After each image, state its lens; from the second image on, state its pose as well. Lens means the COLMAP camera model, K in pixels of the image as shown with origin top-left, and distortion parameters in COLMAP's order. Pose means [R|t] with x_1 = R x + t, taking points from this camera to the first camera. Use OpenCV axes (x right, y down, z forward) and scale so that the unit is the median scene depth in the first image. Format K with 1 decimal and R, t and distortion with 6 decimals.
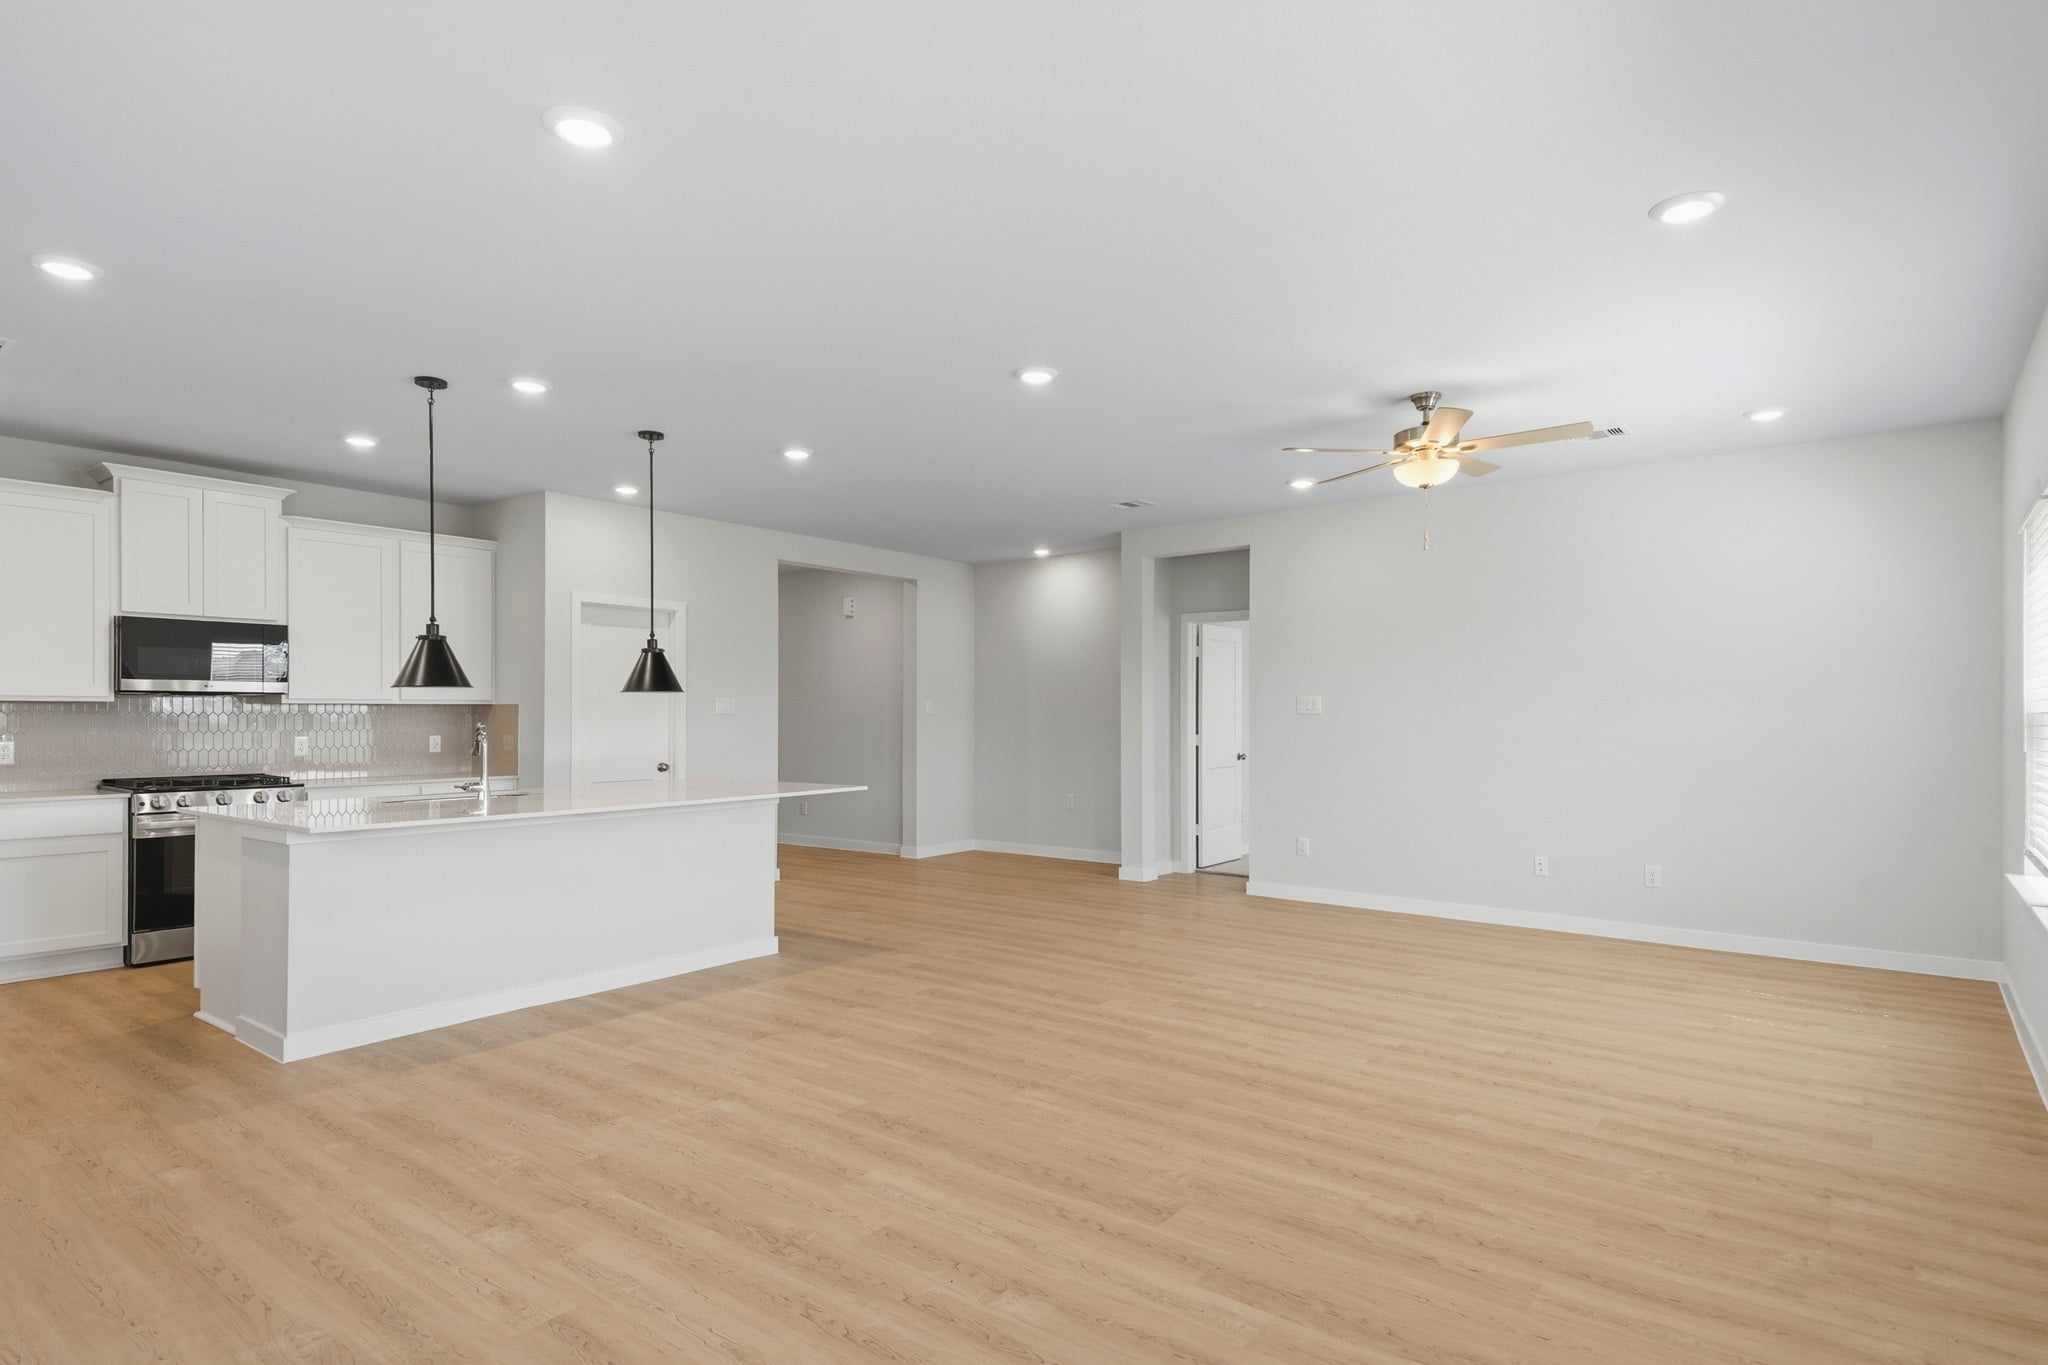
lens RADIAL K [[1069.5, 0, 1029.2], [0, 1069.5, 716.6], [0, 0, 1]] dist [0.021603, -0.005802]
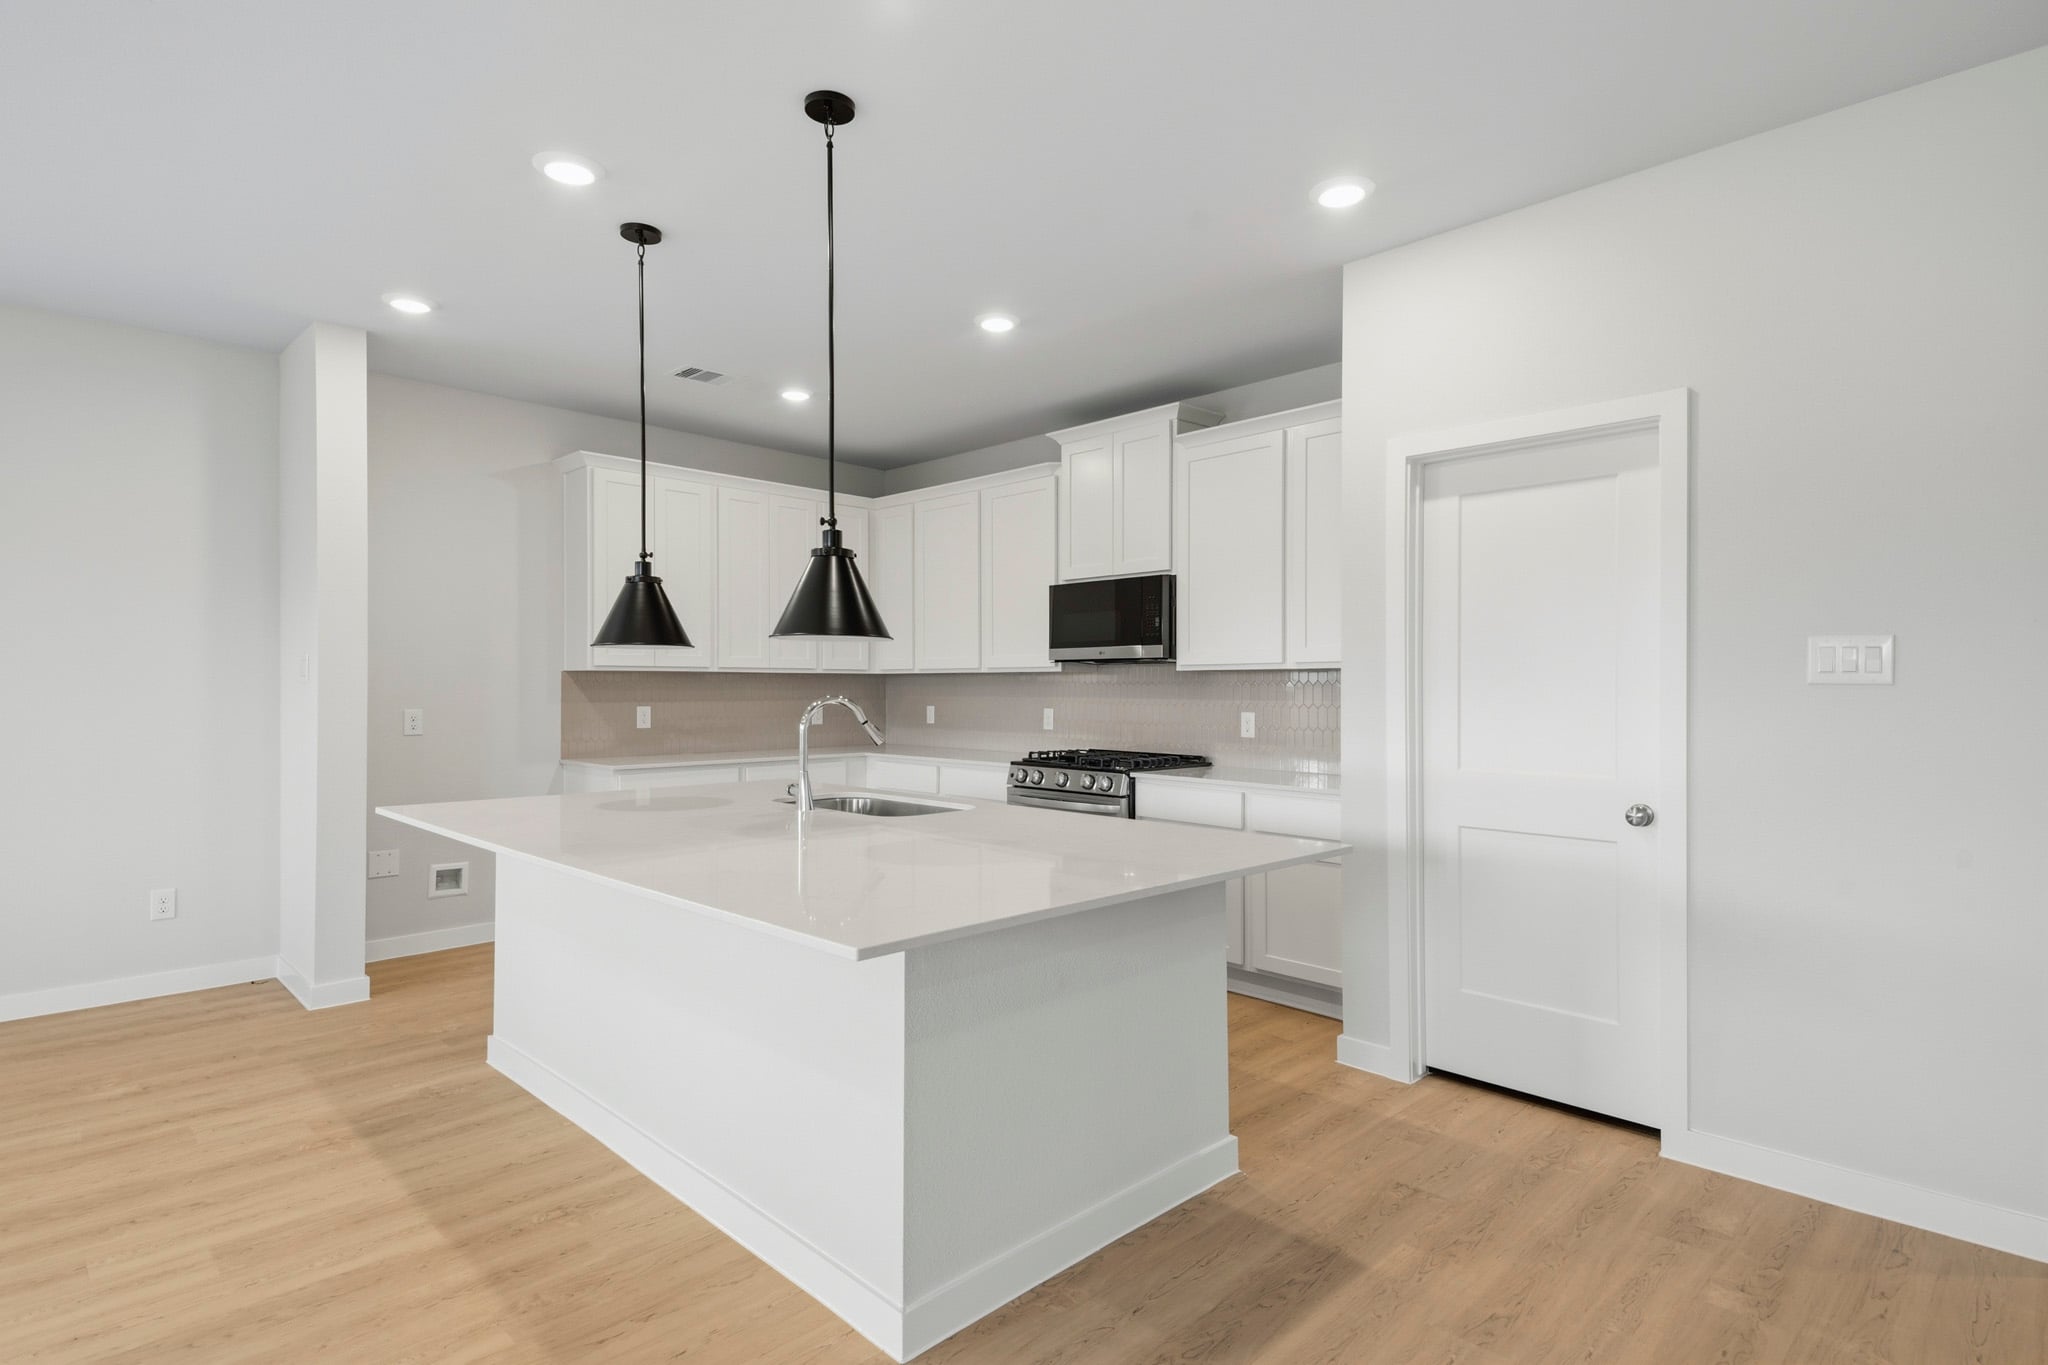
lens RADIAL K [[1069.5, 0, 1037.6], [0, 1069.5, 671.4], [0, 0, 1]] dist [0.021603, -0.005802]
pose [[-0.118396, -0.014008, -0.992868, 0.129097], [-0.004414, 0.999898, -0.013581, -0.000836], [0.992957, 0.002774, -0.118445, 1.214297]]
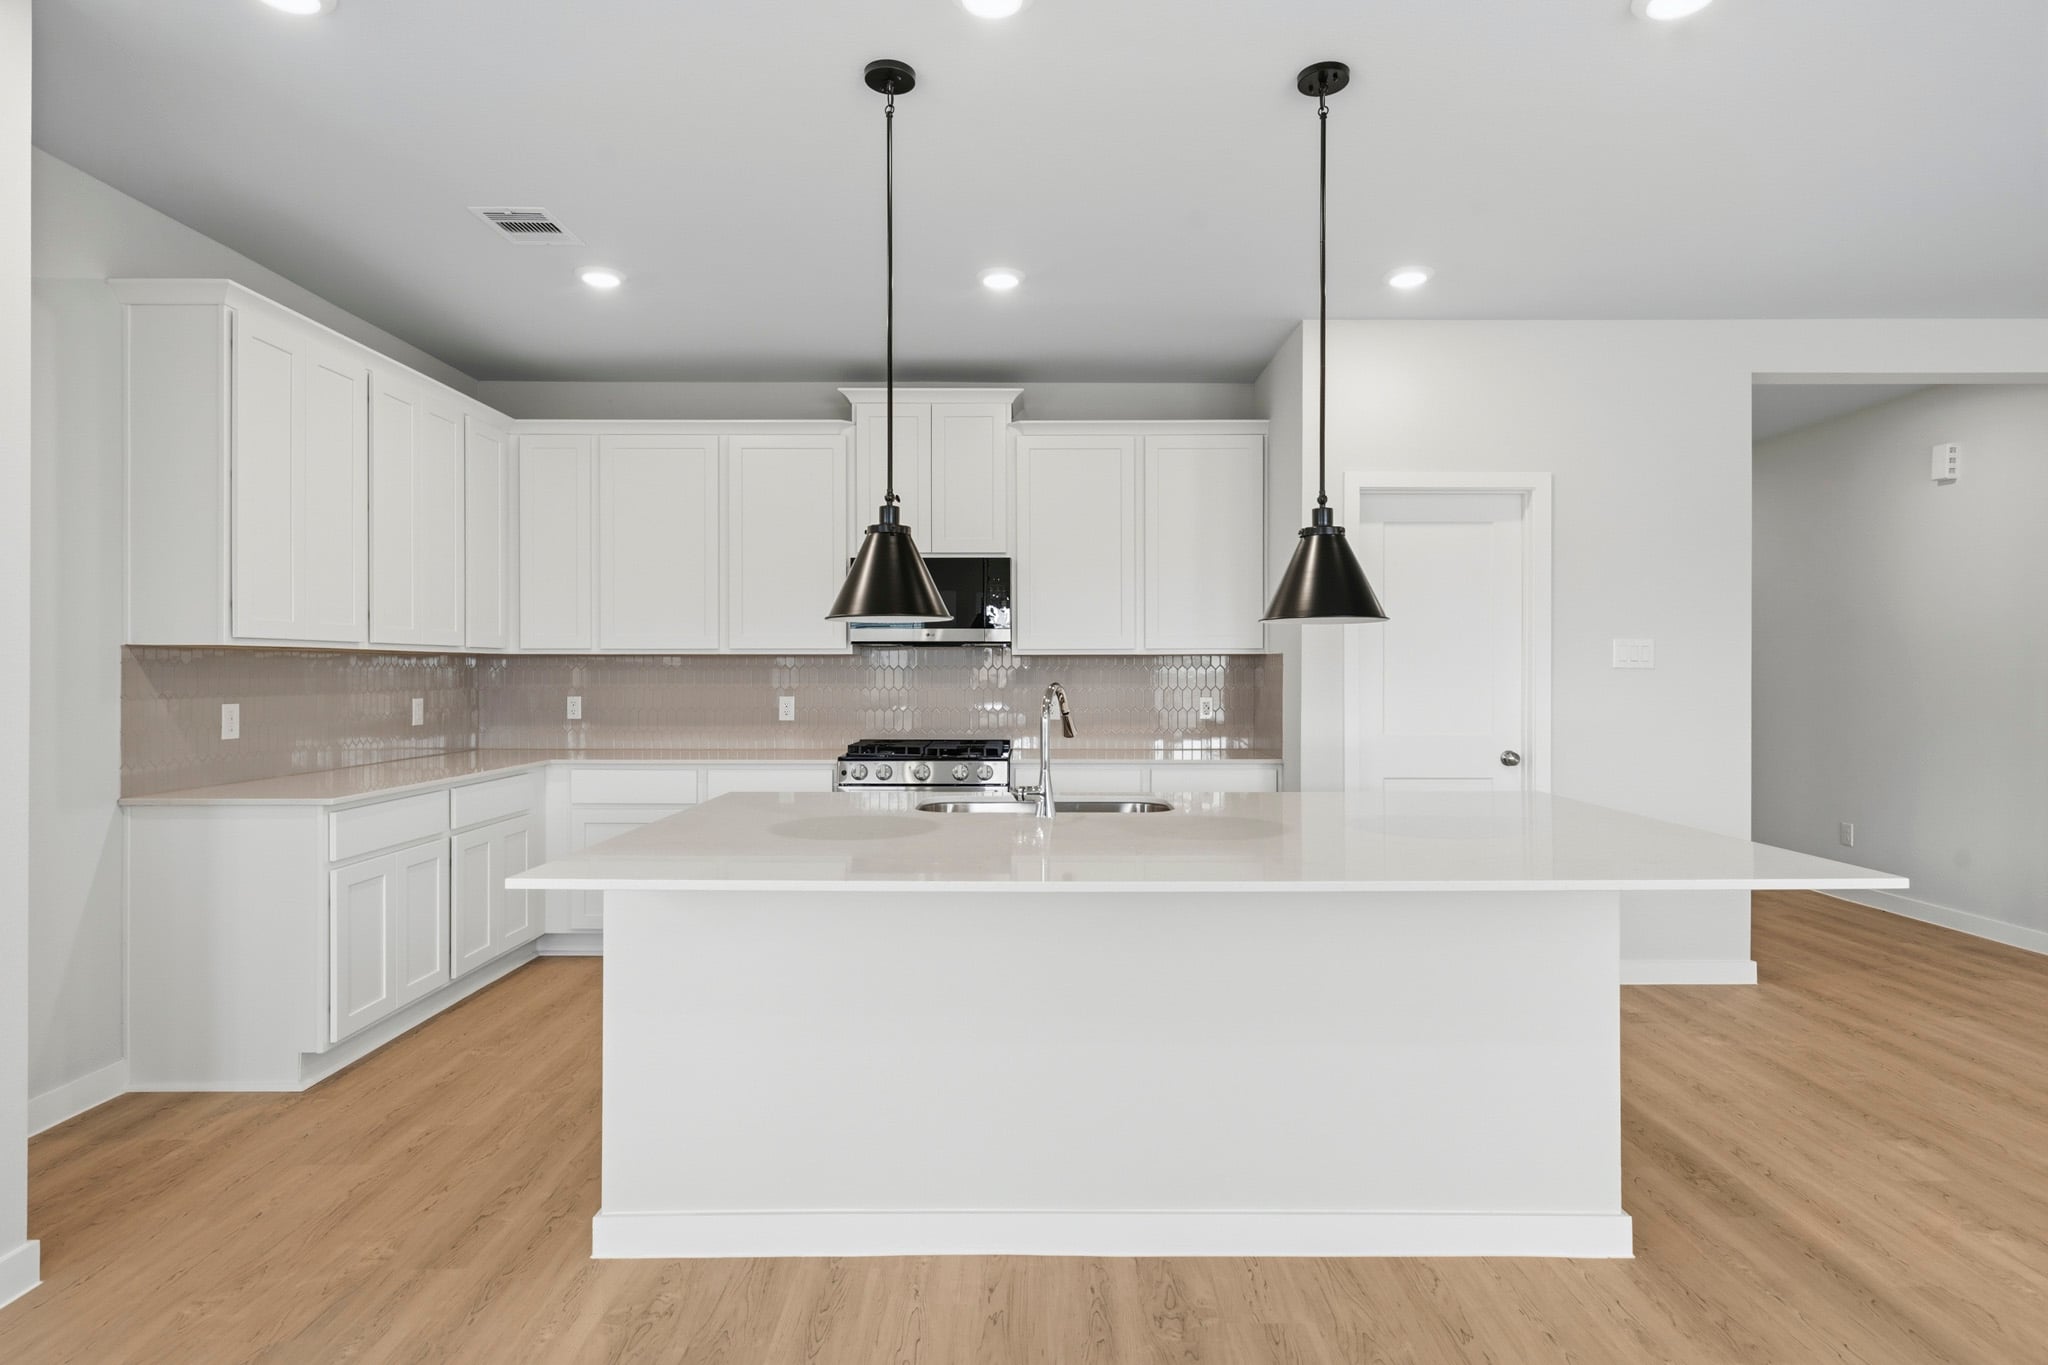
lens RADIAL K [[1069.5, 0, 1043.7], [0, 1069.5, 676.4], [0, 0, 1]] dist [0.021603, -0.005802]
pose [[0.625010, 0.004258, -0.780605, -0.061357], [-0.002604, 0.999991, 0.003370, 0.001038], [0.780612, -0.000073, 0.625016, 0.637868]]
